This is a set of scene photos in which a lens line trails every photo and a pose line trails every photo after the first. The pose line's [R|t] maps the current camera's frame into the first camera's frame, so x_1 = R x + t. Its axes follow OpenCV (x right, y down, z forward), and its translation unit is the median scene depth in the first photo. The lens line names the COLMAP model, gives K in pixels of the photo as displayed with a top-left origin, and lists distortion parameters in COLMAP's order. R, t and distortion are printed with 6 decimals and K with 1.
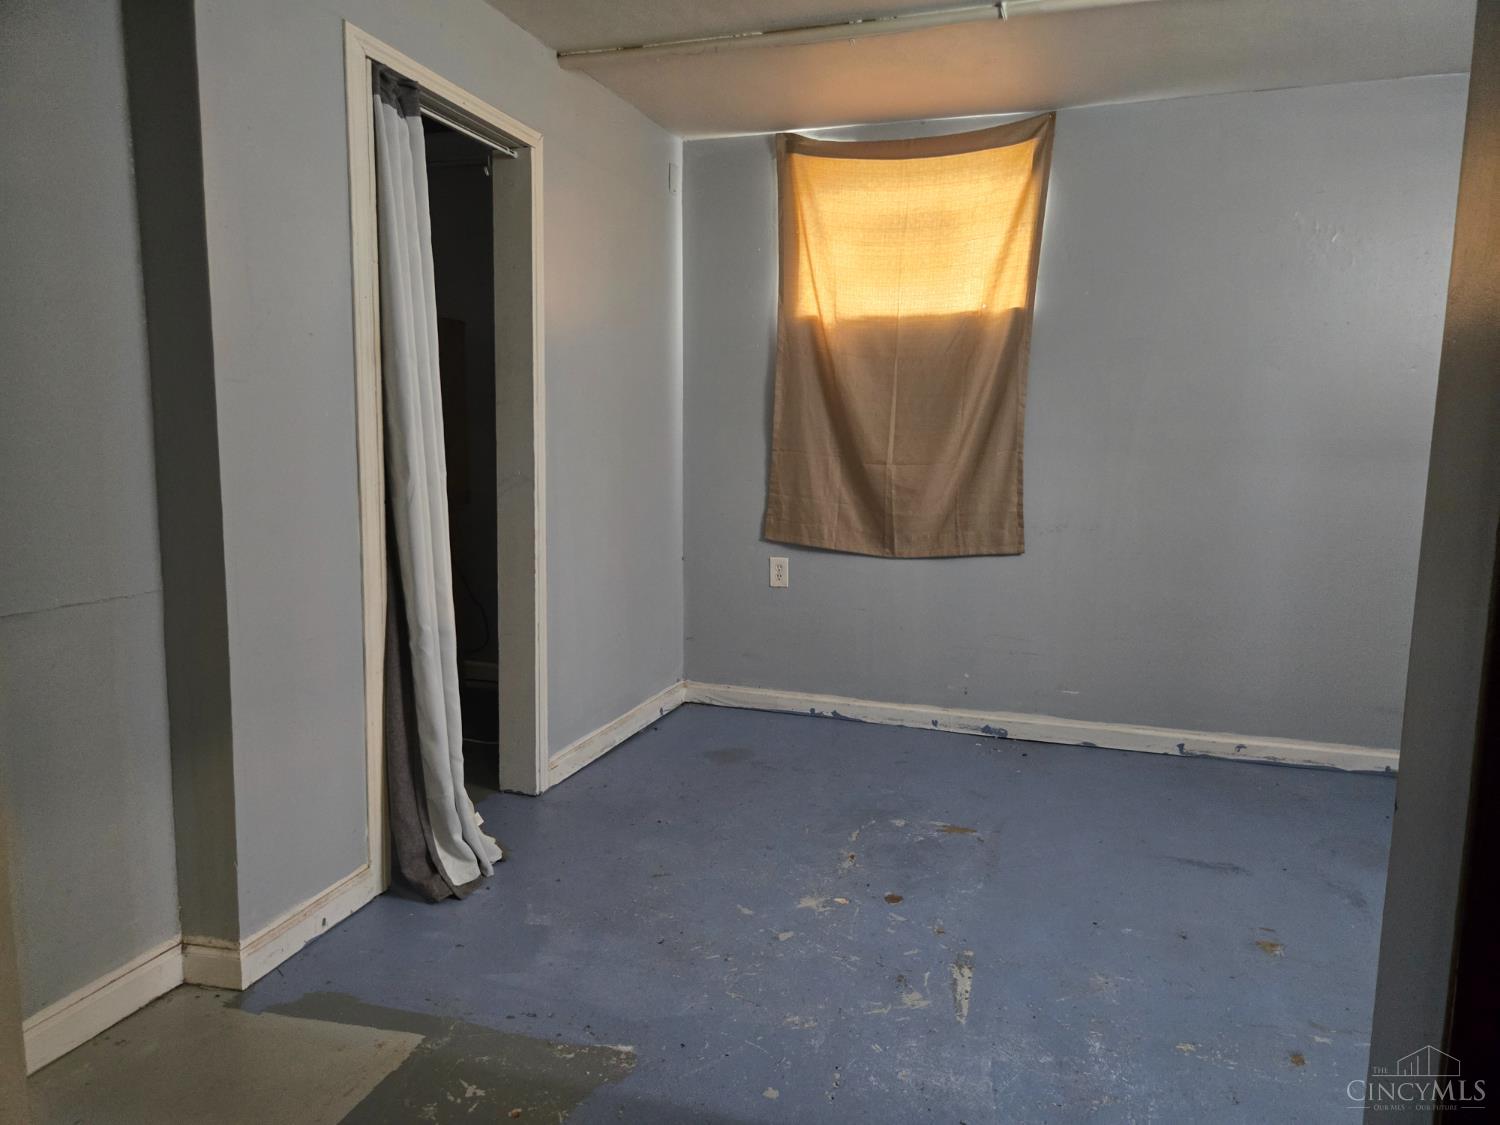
lens RADIAL K [[1015.5, 0, 750.5], [0, 1015.5, 551.7], [0, 0, 1]] dist [0.068181, -0.063984]
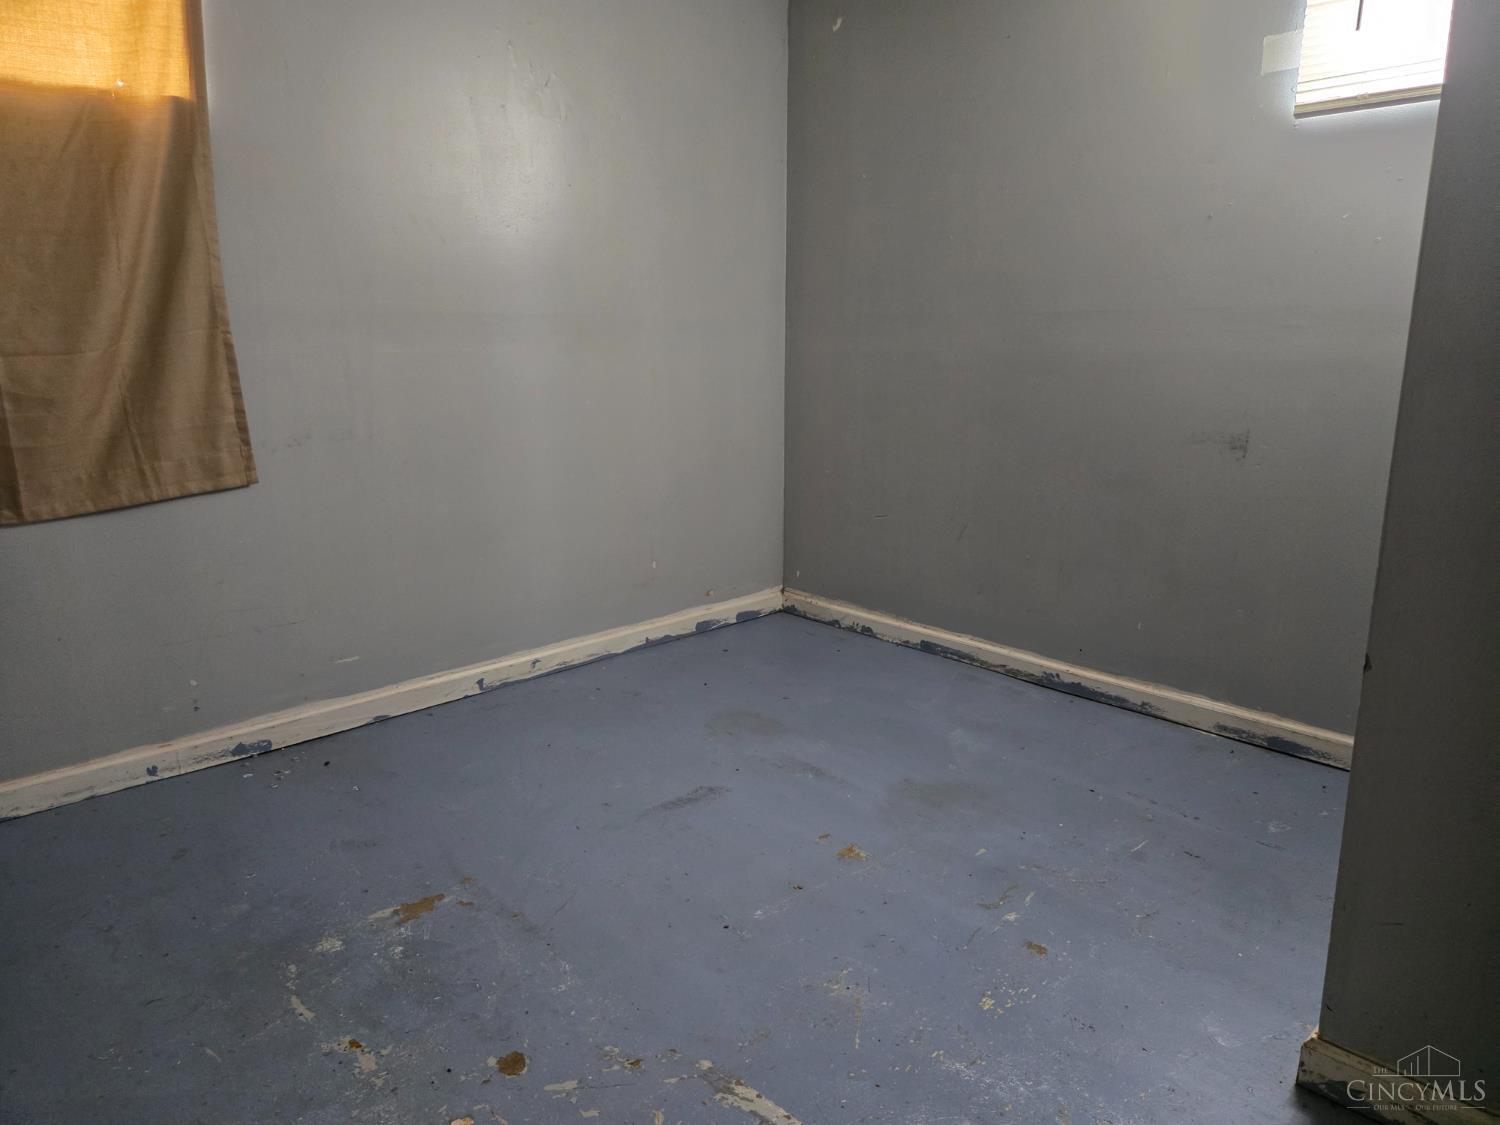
lens RADIAL K [[1015.5, 0, 750.5], [0, 1015.5, 551.7], [0, 0, 1]] dist [0.068181, -0.063984]
pose [[0.455572, -0.199792, 0.867489, -0.184109], [0.102898, 0.979776, 0.171614, -0.037219], [-0.884232, 0.011081, 0.466917, 0.392087]]
